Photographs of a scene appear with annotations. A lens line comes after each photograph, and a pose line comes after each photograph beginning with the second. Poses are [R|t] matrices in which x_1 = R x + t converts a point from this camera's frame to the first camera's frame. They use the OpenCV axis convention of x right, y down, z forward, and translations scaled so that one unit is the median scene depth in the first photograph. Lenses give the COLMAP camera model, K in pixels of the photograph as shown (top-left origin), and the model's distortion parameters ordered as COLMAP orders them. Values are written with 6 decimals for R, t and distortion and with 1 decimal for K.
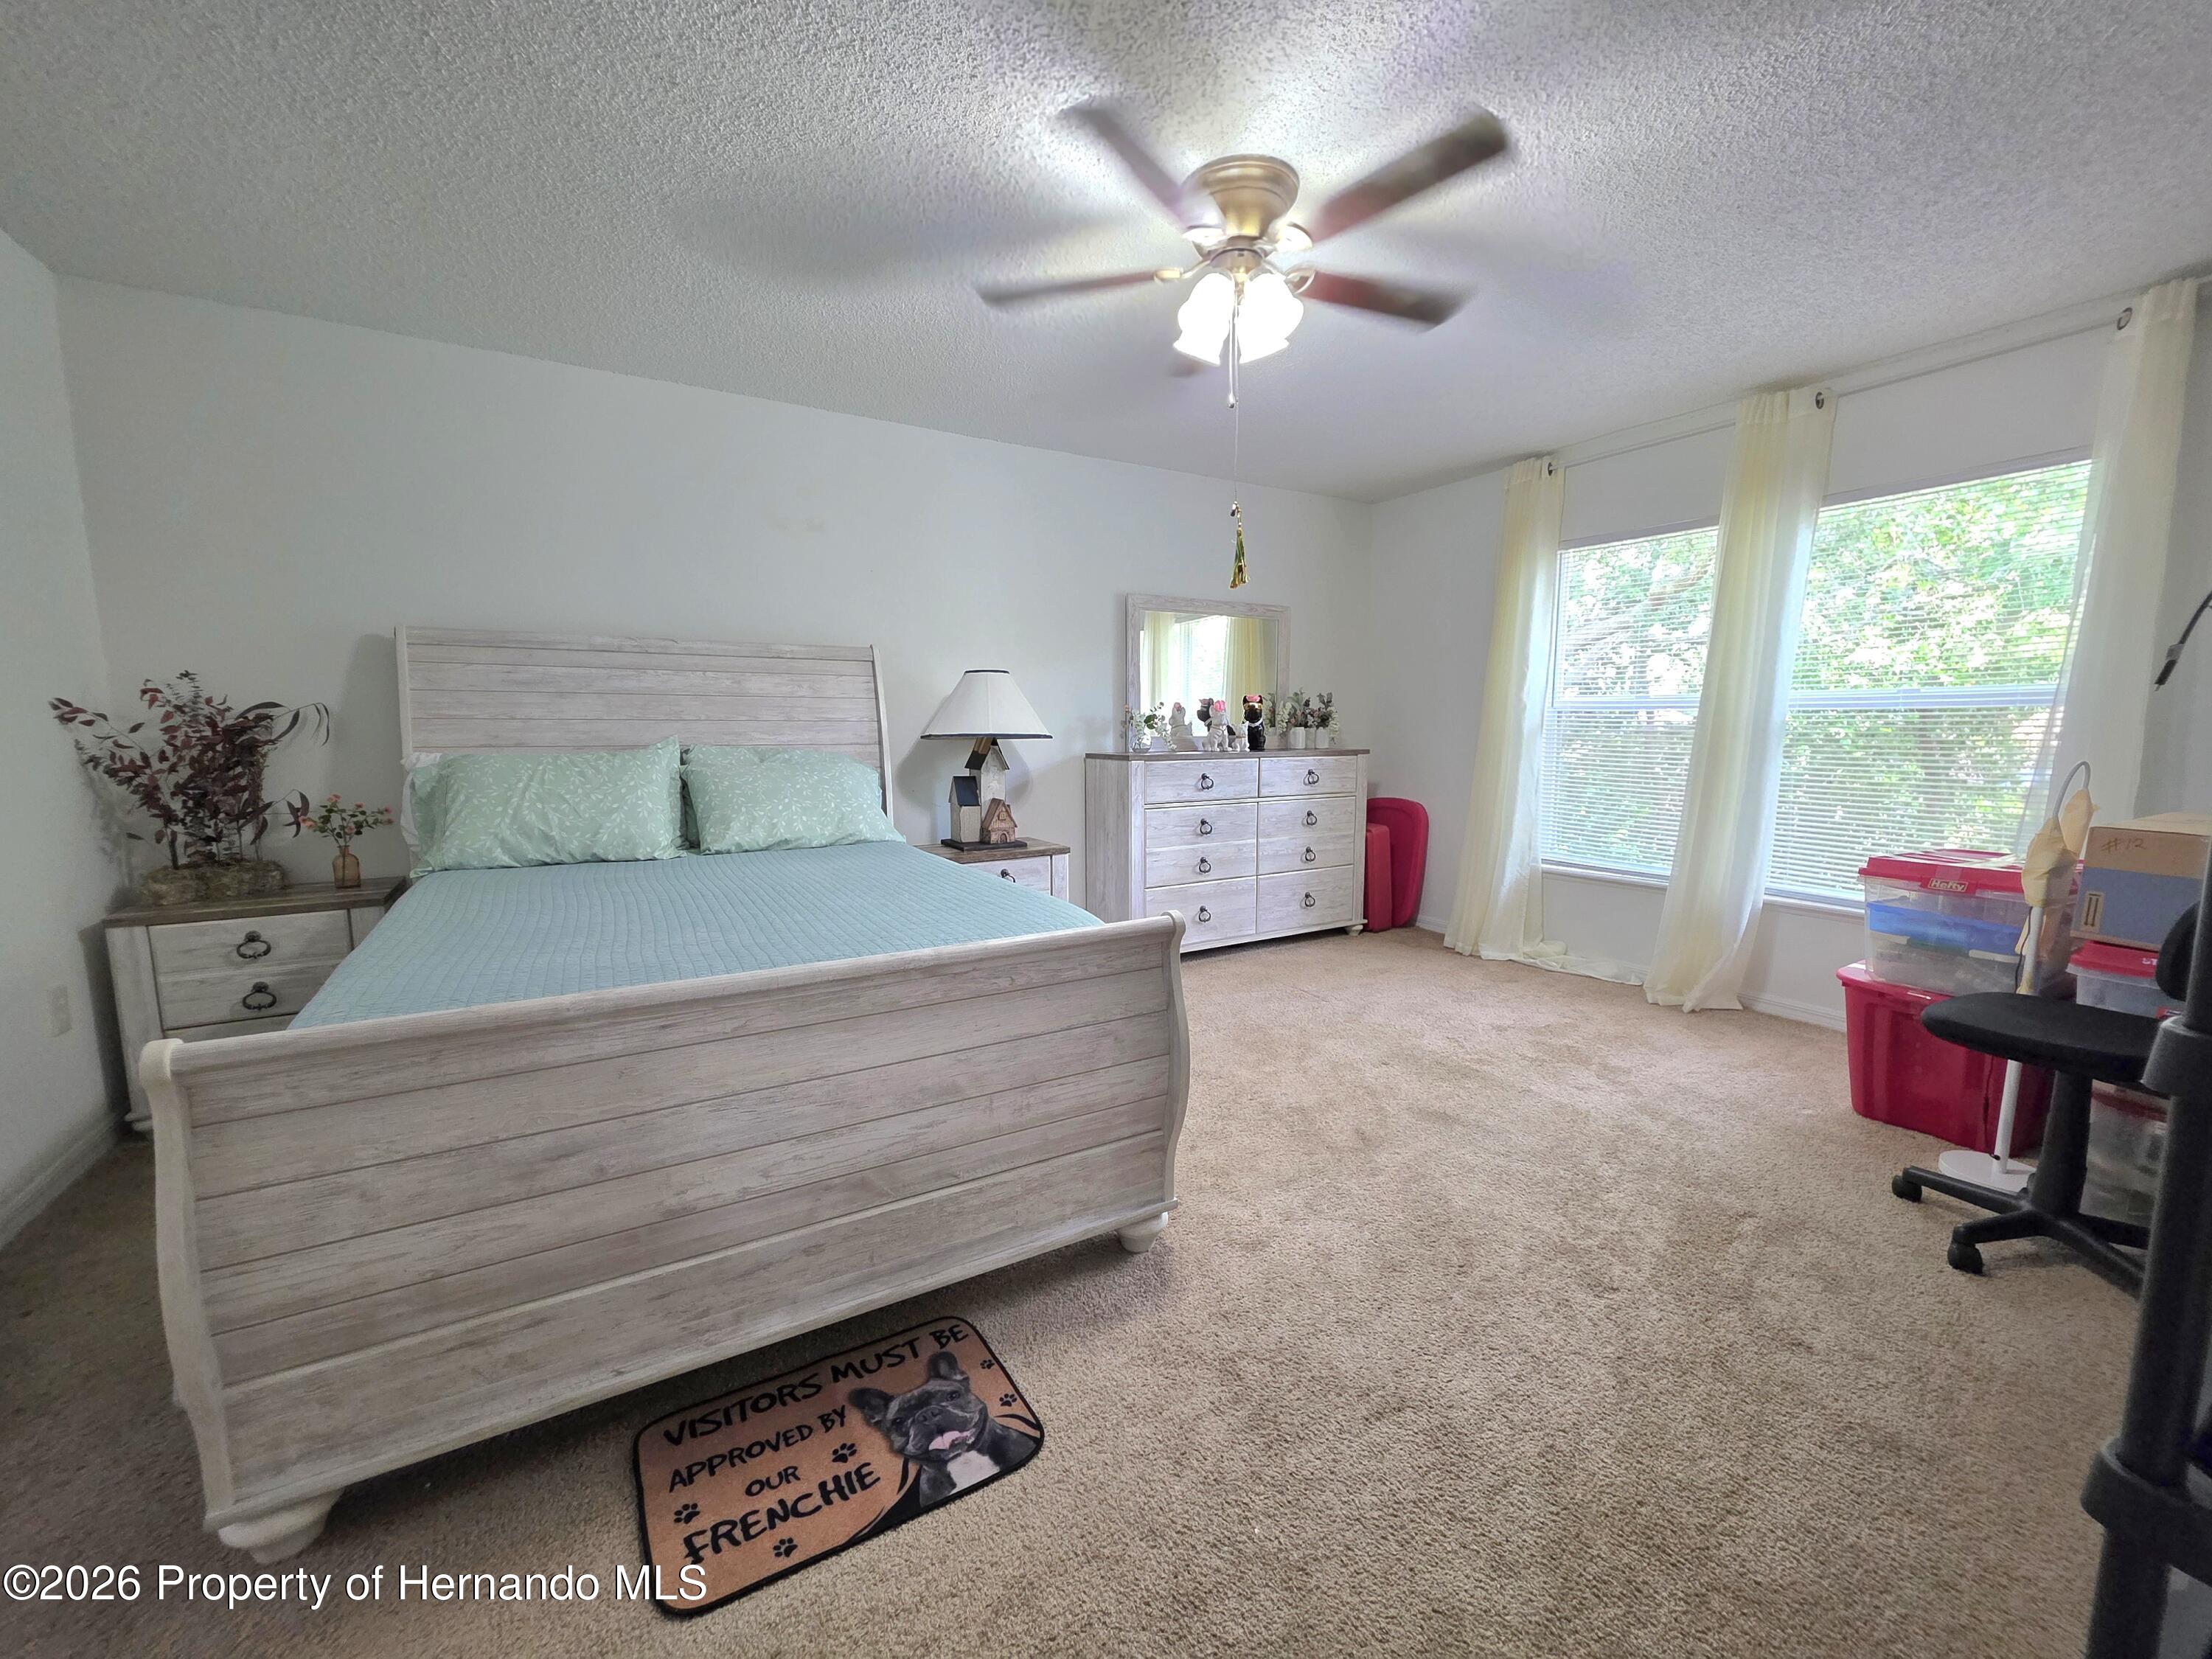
lens RADIAL K [[885.0, 0, 1086.5], [0, 885.0, 830.3], [0, 0, 1]] dist [0.001868, 0.000097]
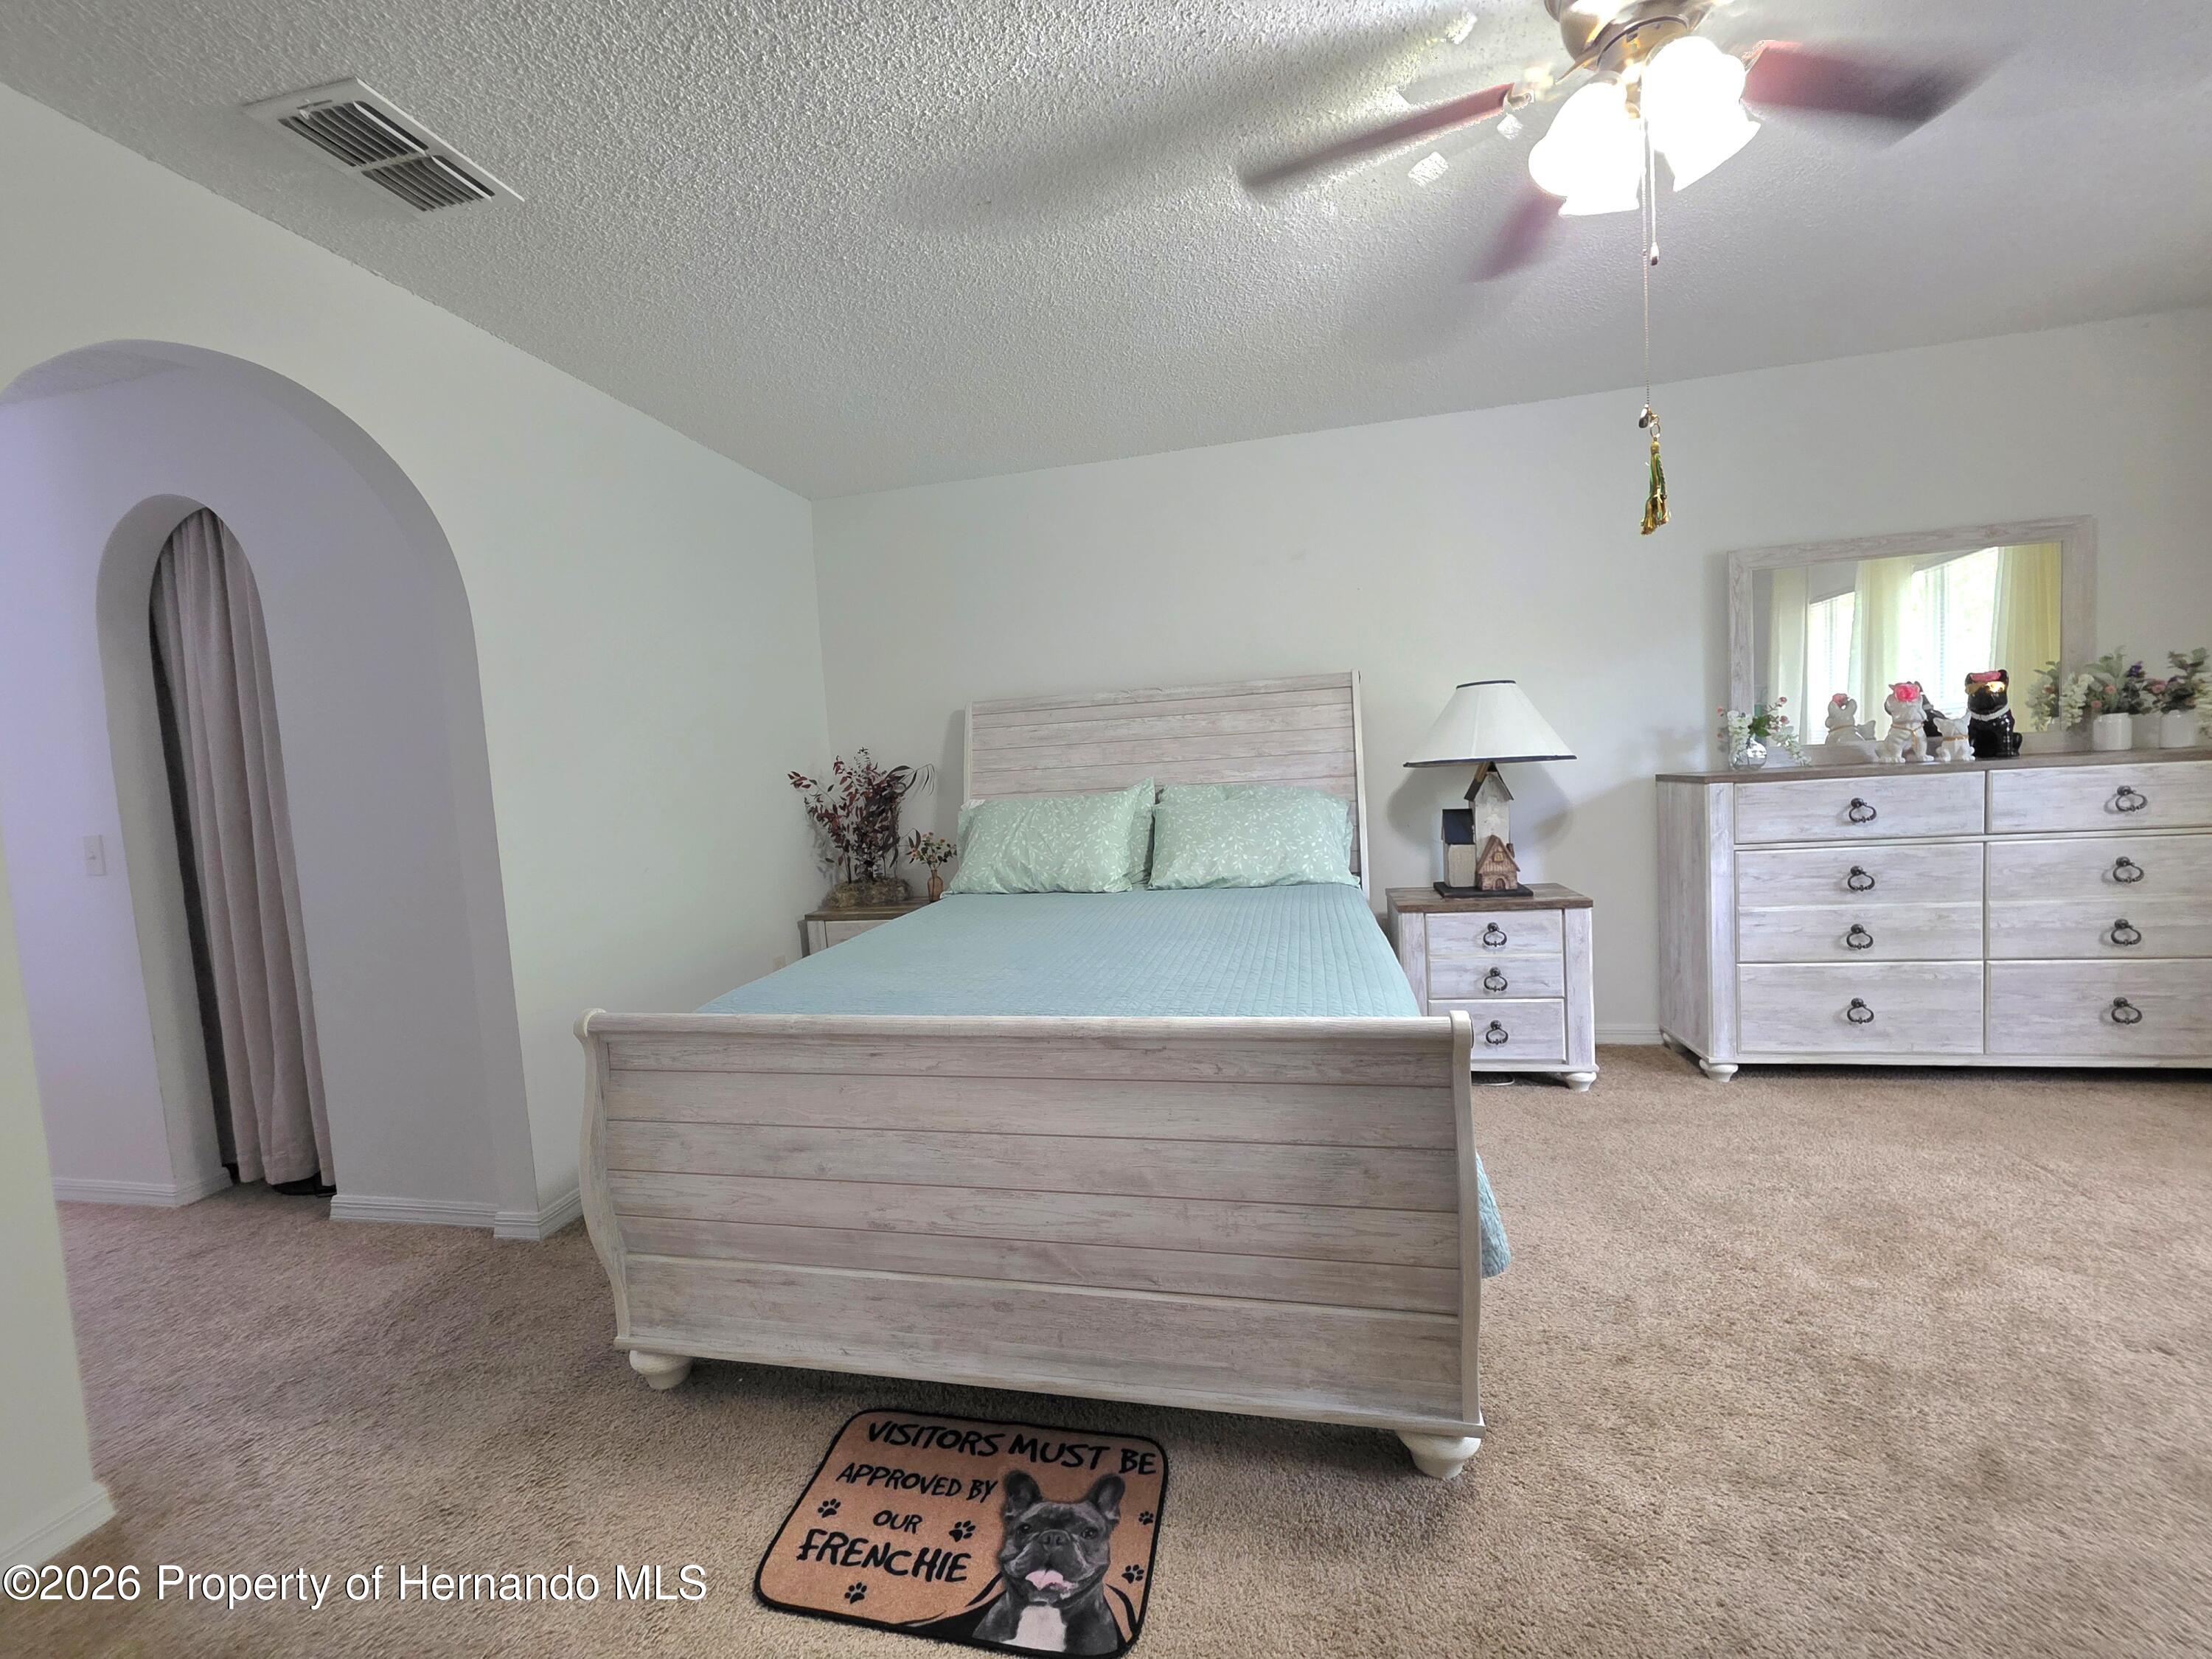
lens RADIAL K [[885.0, 0, 1101.3], [0, 885.0, 830.8], [0, 0, 1]] dist [0.001868, 0.000097]
pose [[0.733434, 0.003740, -0.679750, 0.281372], [-0.021460, 0.999614, -0.017654, -0.026594], [0.679422, 0.027536, 0.733231, 0.213795]]
